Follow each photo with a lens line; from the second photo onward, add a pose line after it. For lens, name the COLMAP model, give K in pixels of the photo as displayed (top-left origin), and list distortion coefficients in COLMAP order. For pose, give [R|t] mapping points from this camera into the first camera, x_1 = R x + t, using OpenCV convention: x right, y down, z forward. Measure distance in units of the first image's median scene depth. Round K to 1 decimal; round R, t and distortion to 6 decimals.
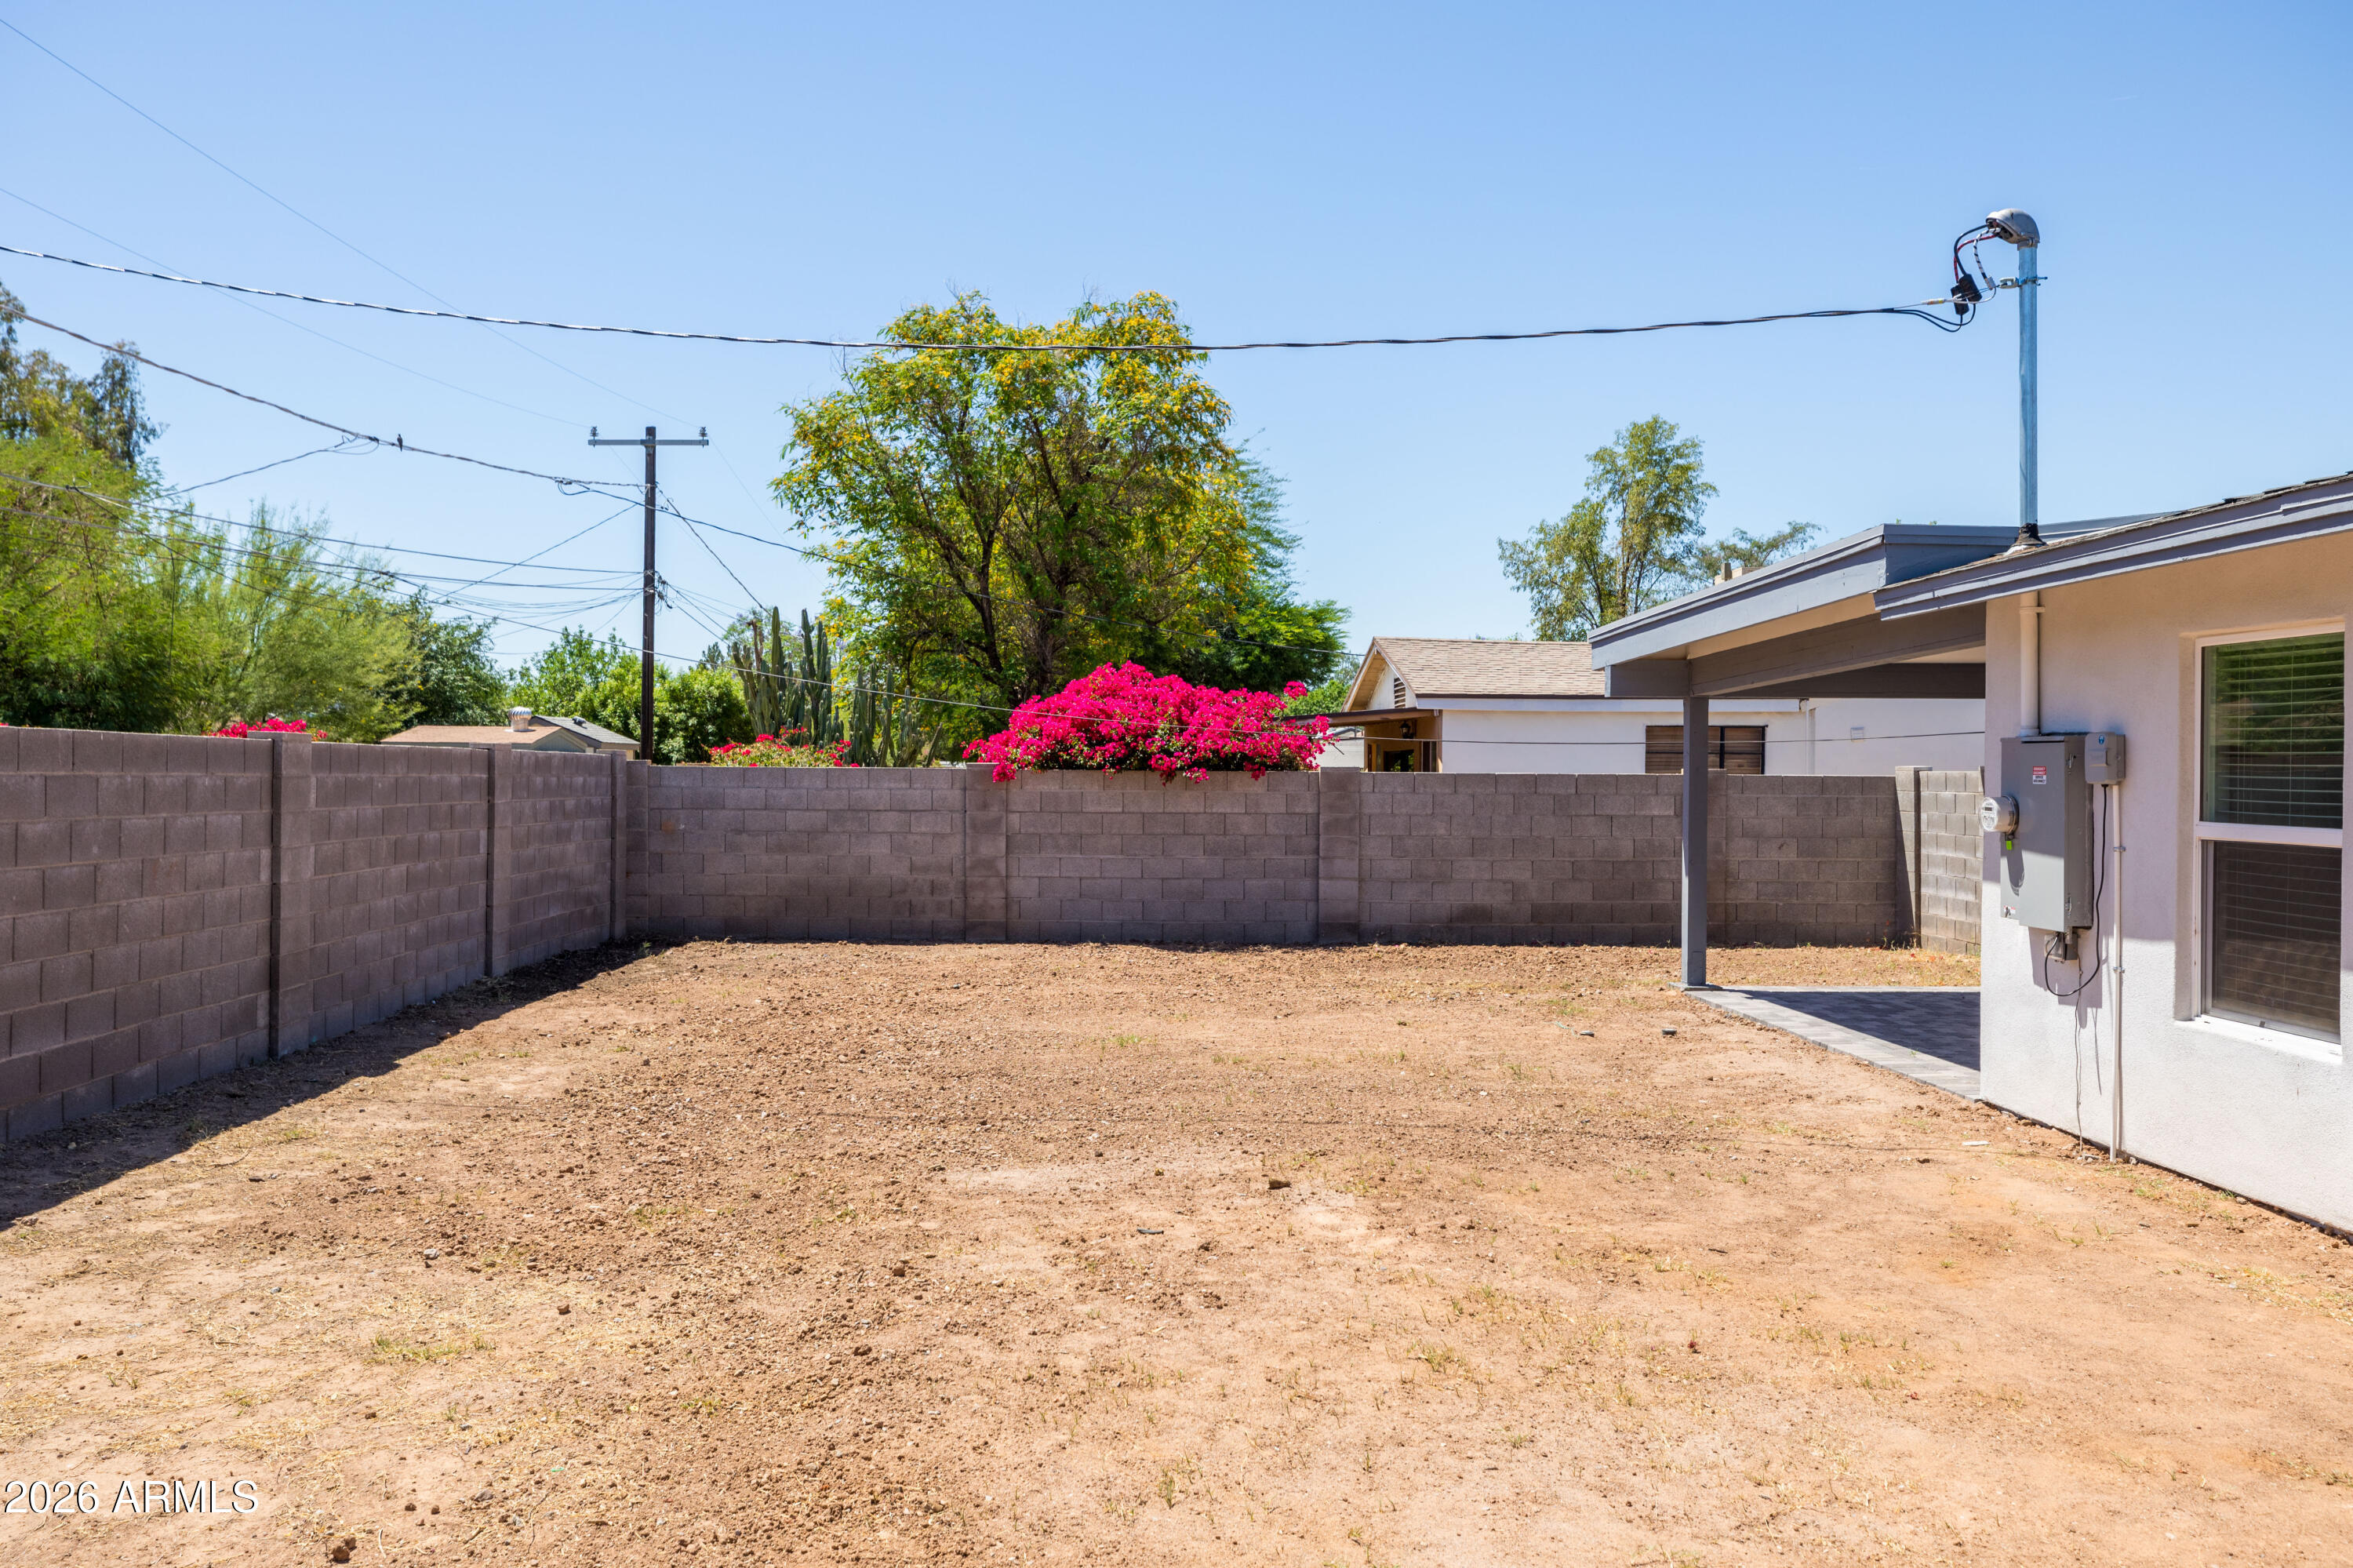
lens RADIAL K [[1792.2, 0, 1162.8], [0, 1792.2, 785.9], [0, 0, 1]] dist [0.003611, -0.000036]
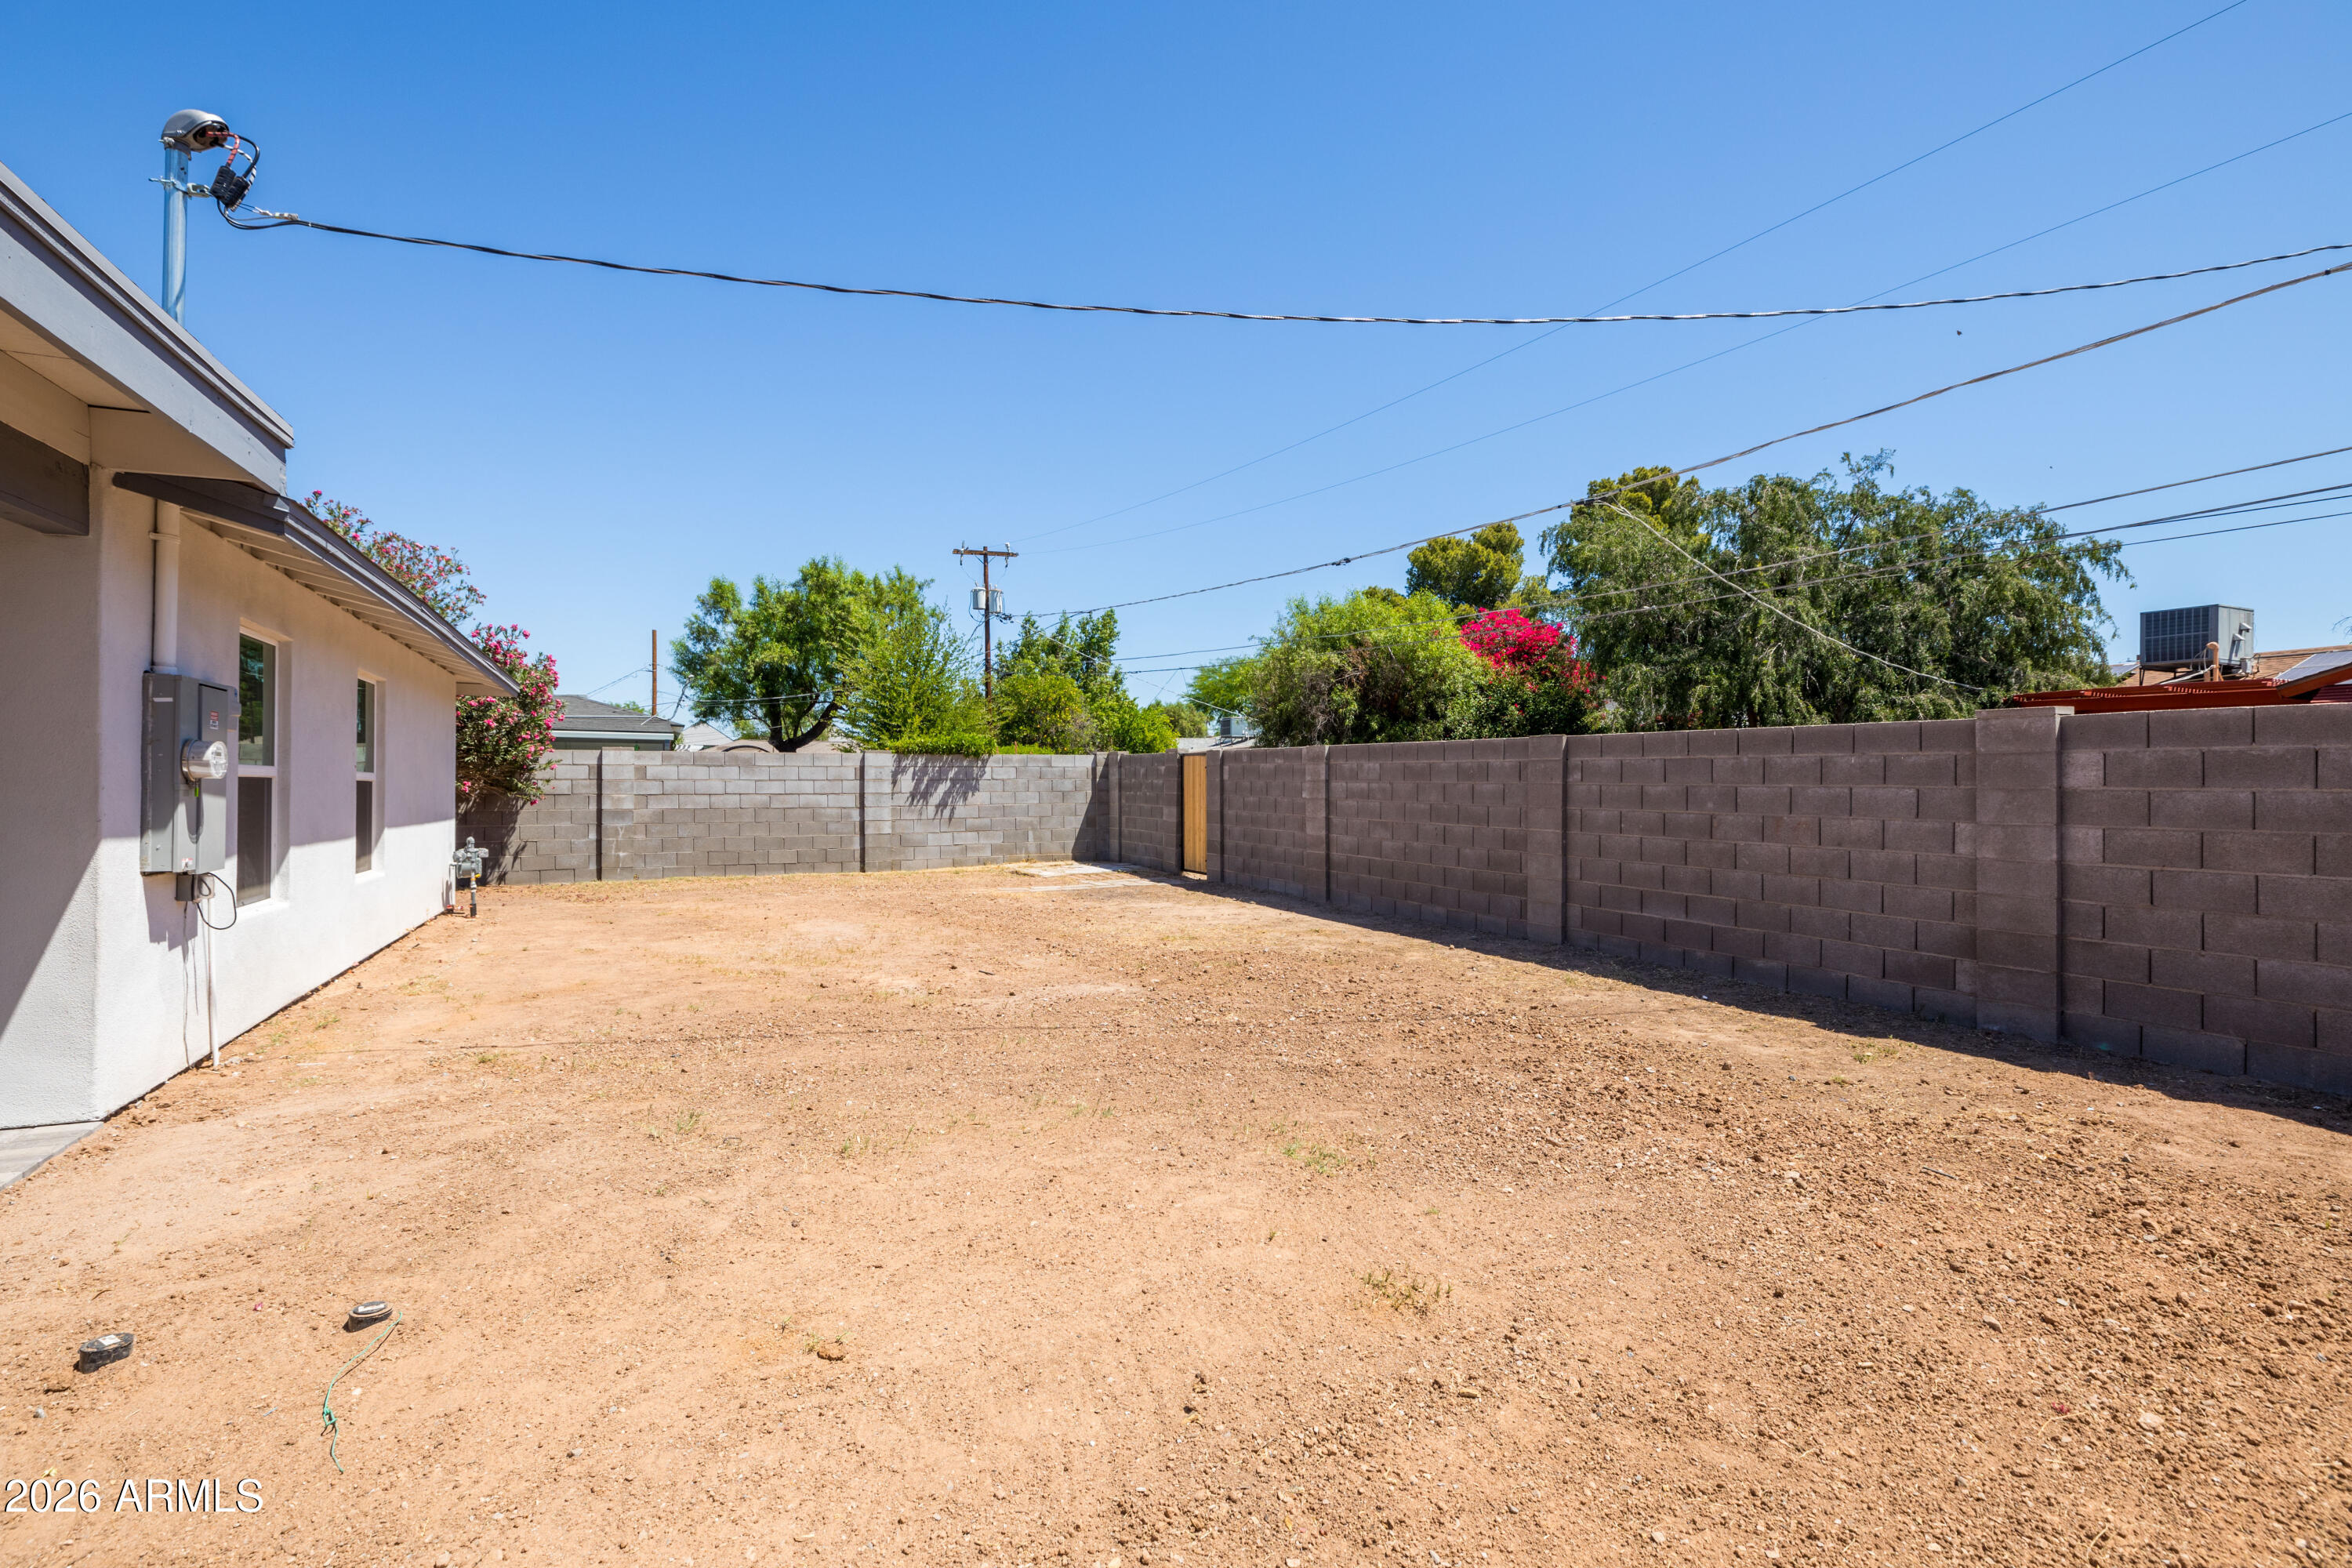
lens RADIAL K [[1118.0, 0, 1169.7], [0, 1118.0, 784.0], [0, 0, 1]] dist [-0.002879, 0.000436]
pose [[-0.928207, -0.011282, -0.371894, 0.098907], [-0.014938, 0.999864, 0.006953, 0.008019], [0.371765, 0.012009, -0.928249, 0.804767]]
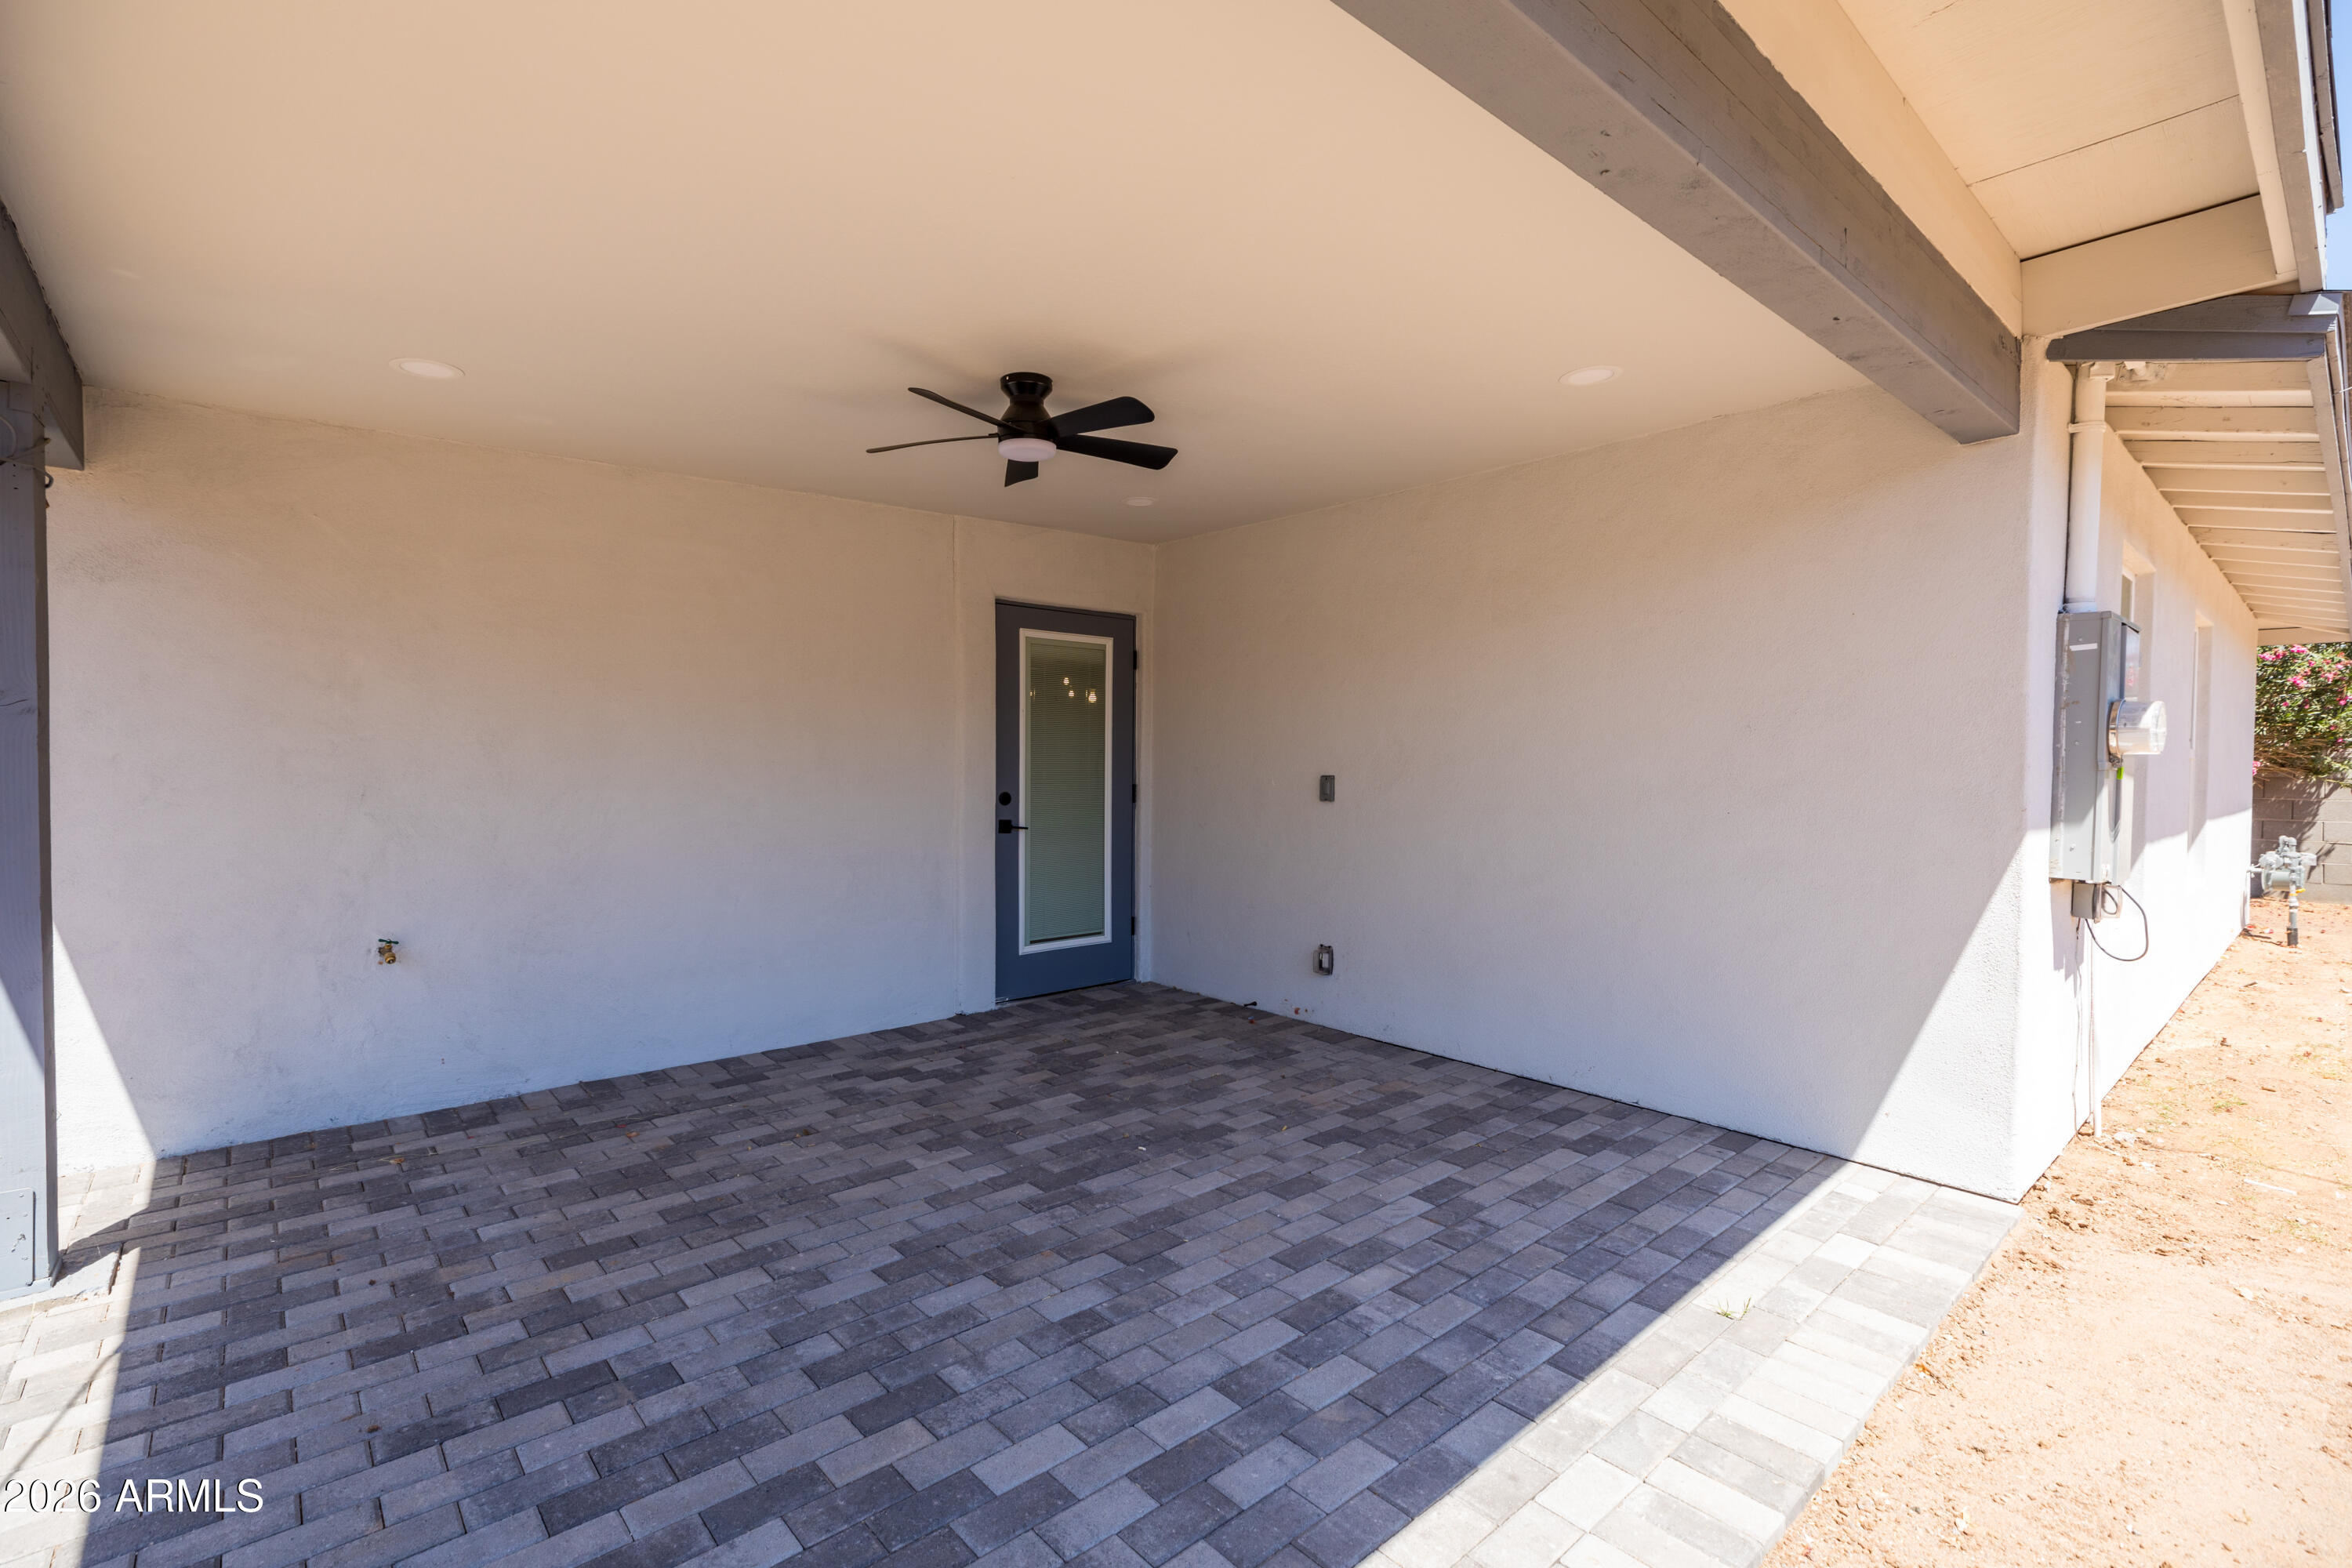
lens RADIAL K [[1055.8, 0, 1170.0], [0, 1055.8, 791.9], [0, 0, 1]] dist [0.008231, -0.001183]
pose [[-0.625600, -0.035236, 0.779348, 0.175863], [-0.000592, 0.999001, 0.044692, 0.010602], [-0.780144, 0.027498, -0.624995, 0.712529]]
